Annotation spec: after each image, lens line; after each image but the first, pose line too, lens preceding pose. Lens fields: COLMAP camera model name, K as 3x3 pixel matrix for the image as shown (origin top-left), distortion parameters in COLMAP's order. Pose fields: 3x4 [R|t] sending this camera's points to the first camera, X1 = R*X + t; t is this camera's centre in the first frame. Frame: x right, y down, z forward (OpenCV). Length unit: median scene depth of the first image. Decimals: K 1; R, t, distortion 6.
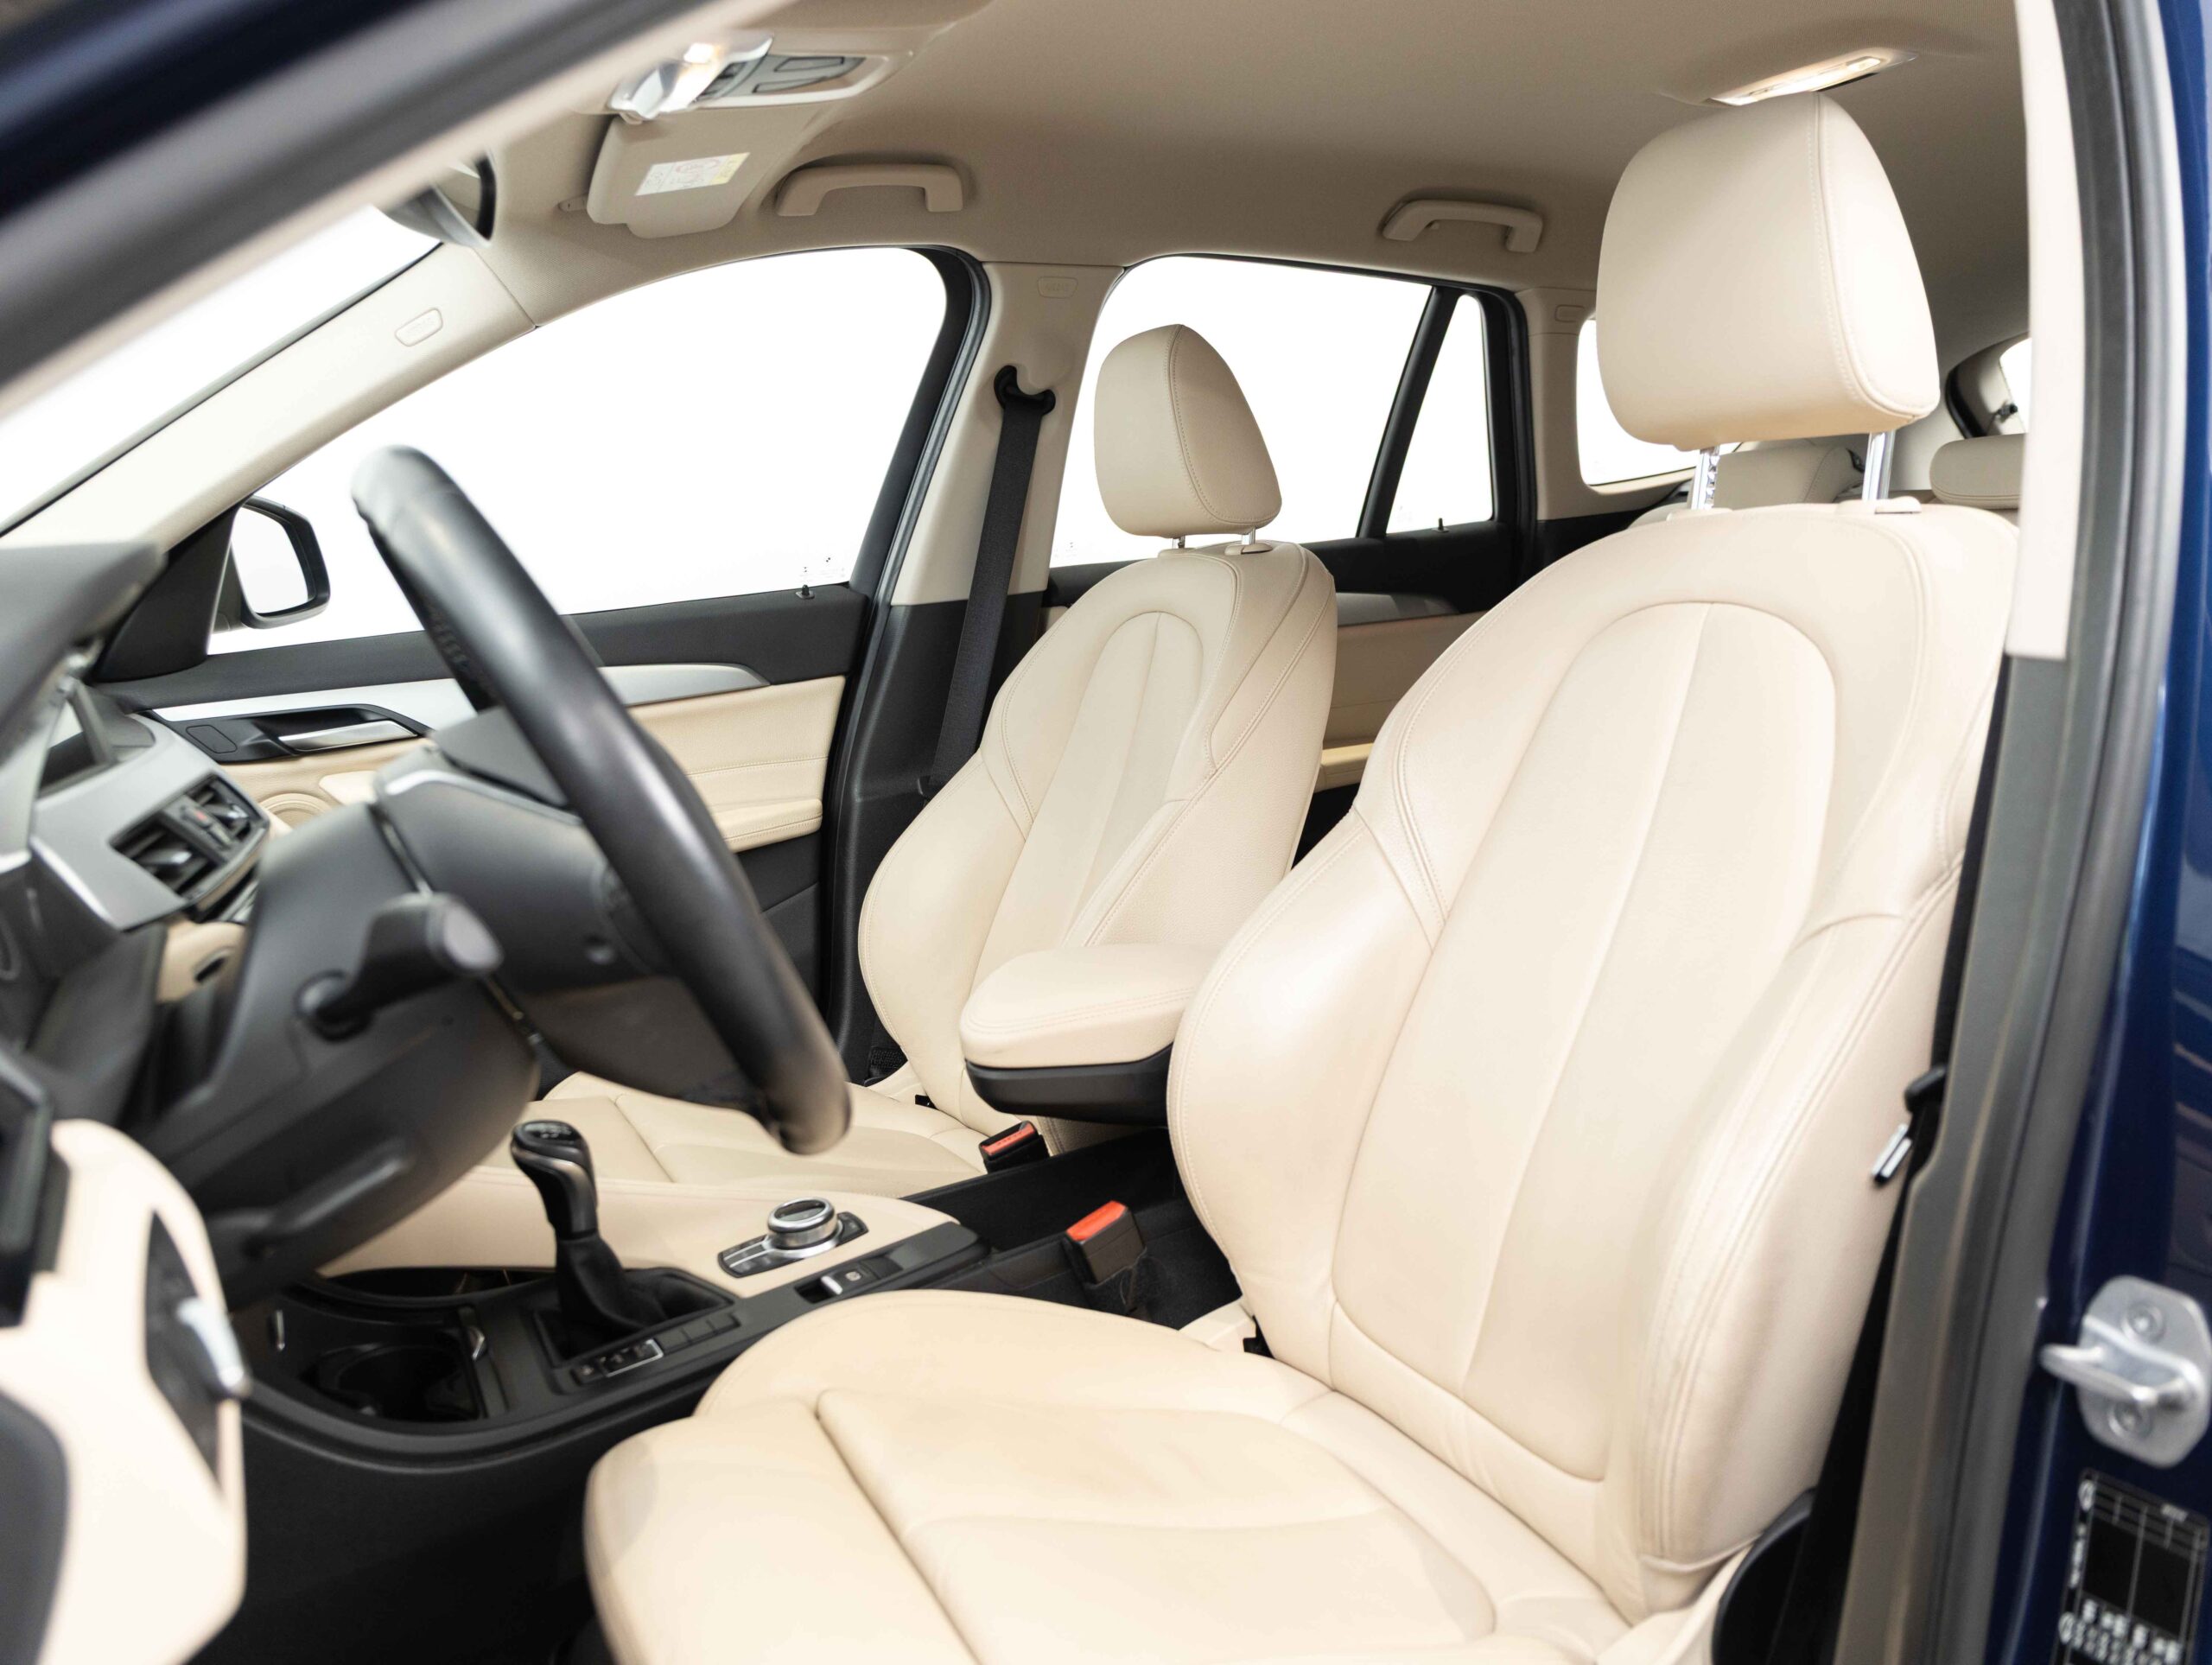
lens RADIAL K [[1593.8, 0, 1106.0], [0, 1593.8, 832.5], [0, 0, 1]] dist [-0.019827, -0.000968]
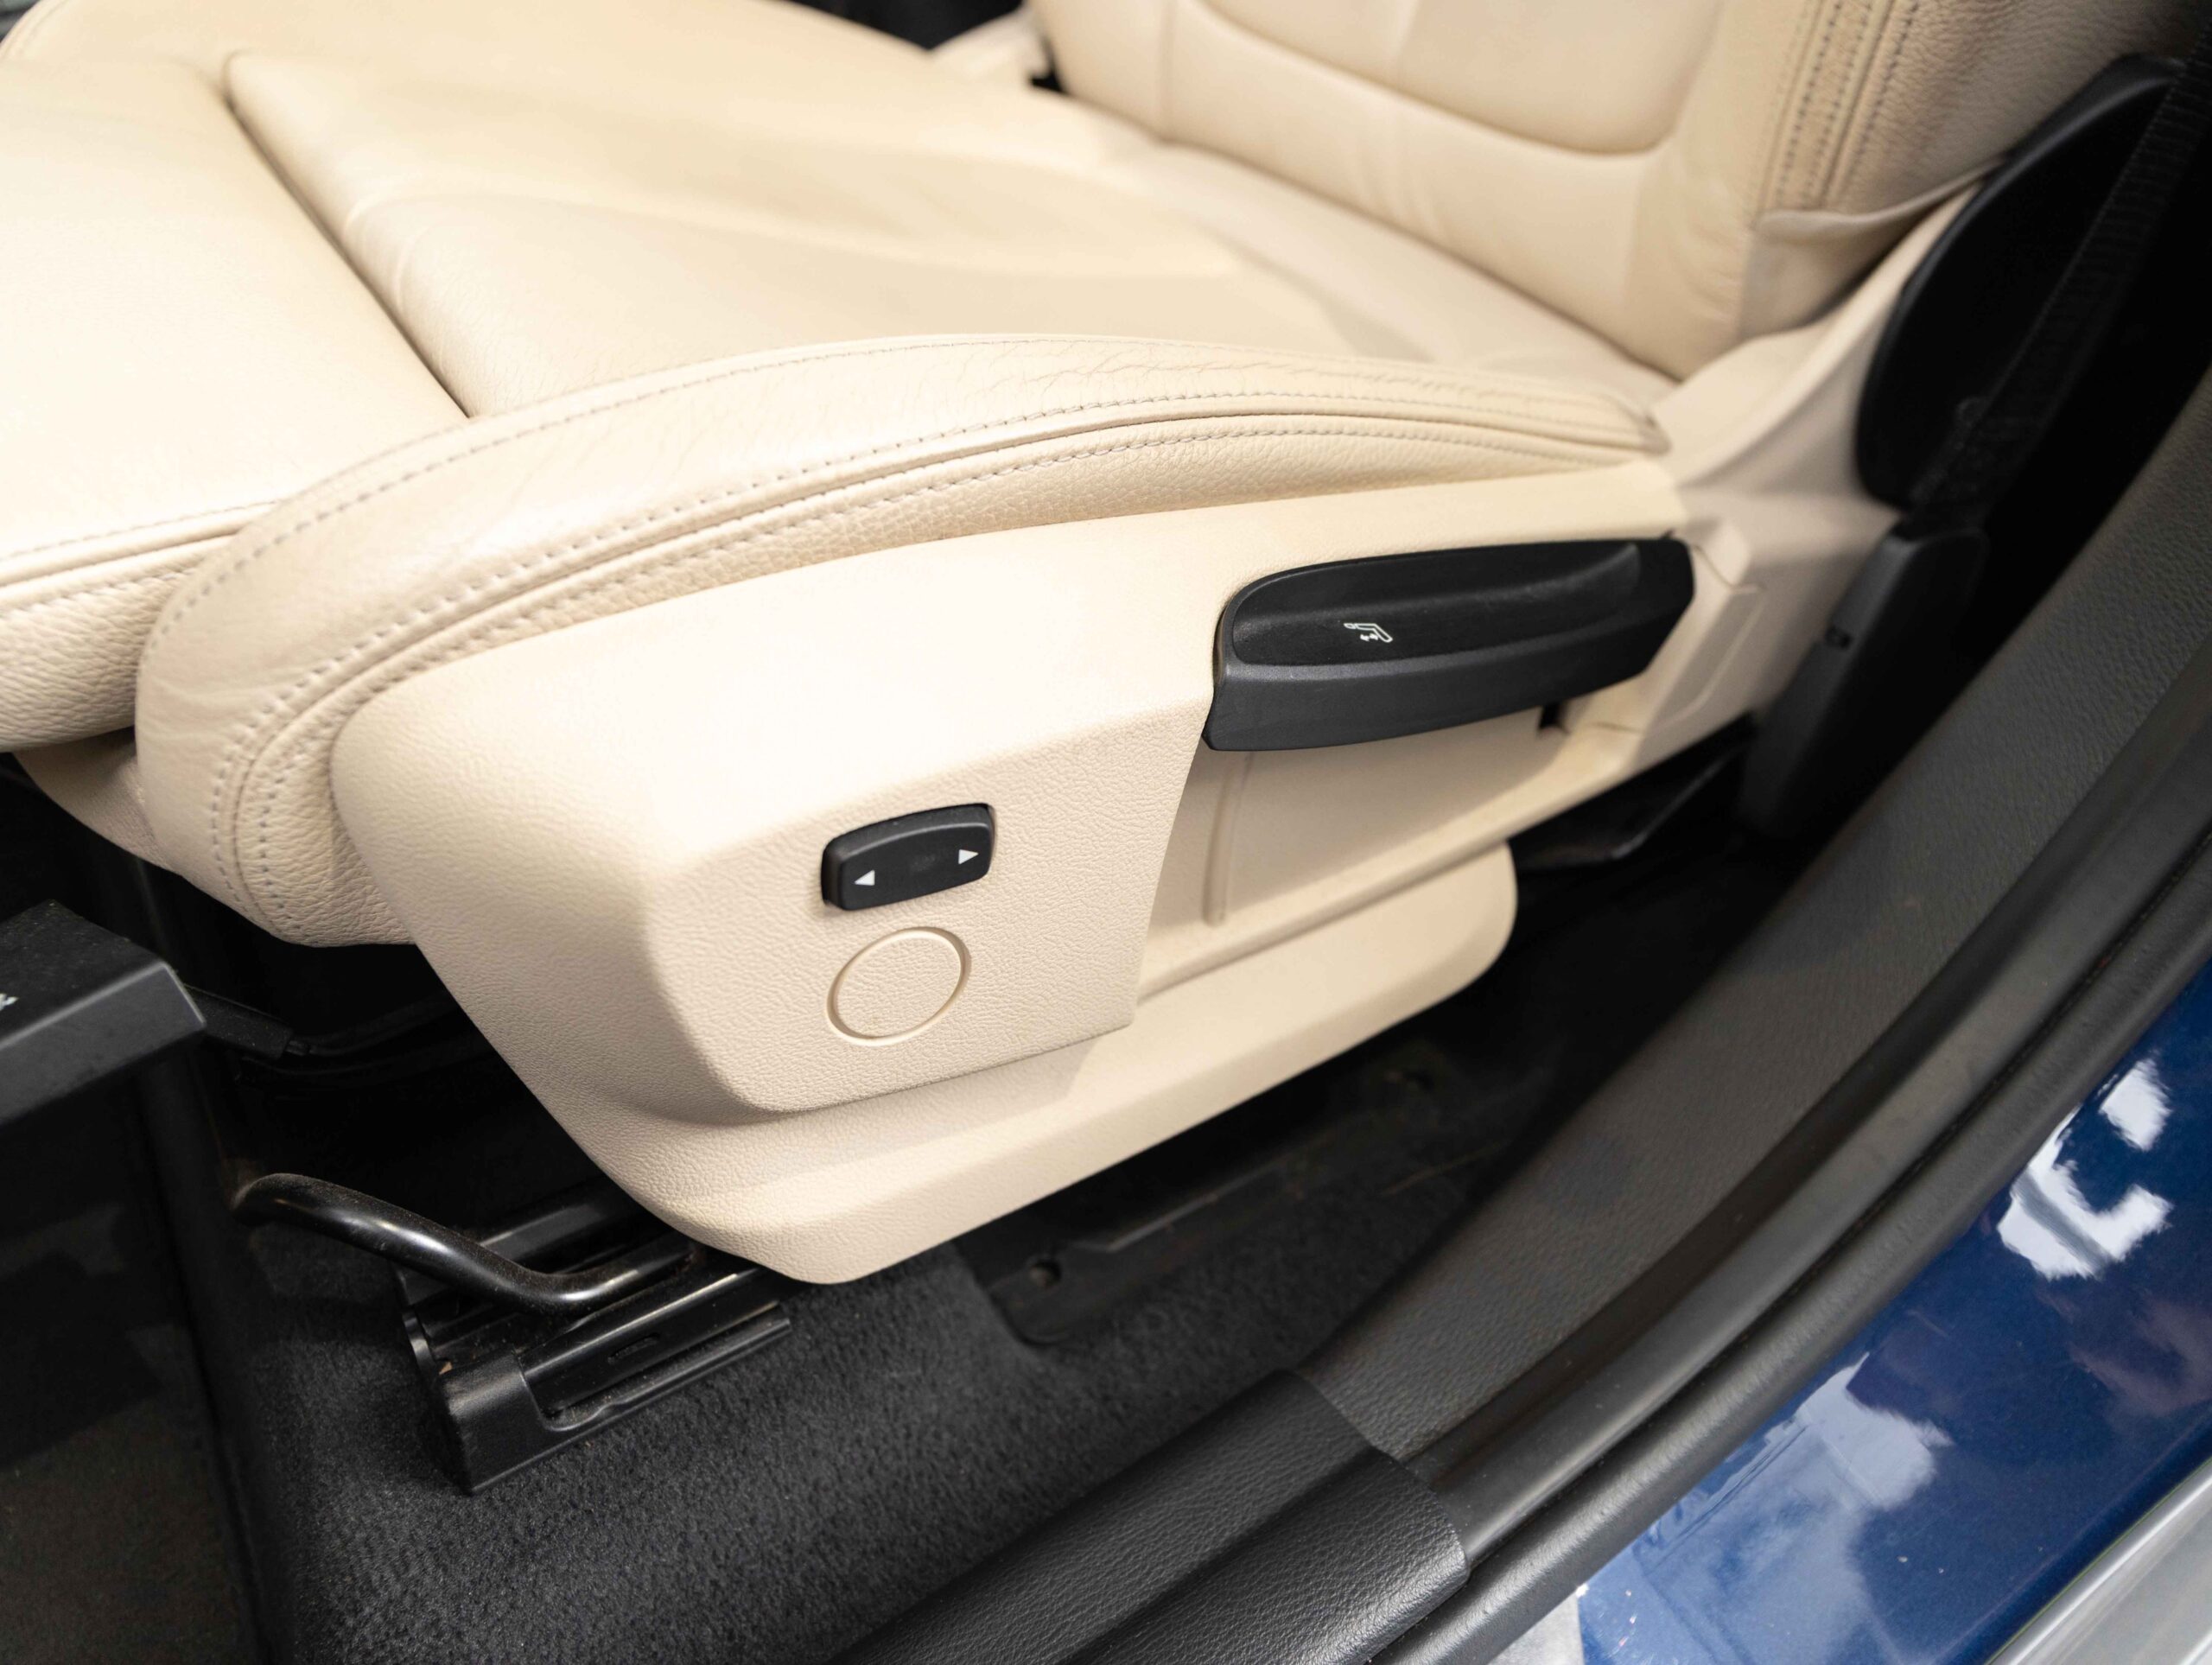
lens RADIAL K [[1593.8, 0, 1106.0], [0, 1593.8, 832.5], [0, 0, 1]] dist [-0.019827, -0.000968]
pose [[0.992590, -0.058347, 0.106591, 0.040434], [-0.009573, 0.836904, 0.547266, 0.279546], [-0.121138, -0.544231, 0.830144, 0.386833]]
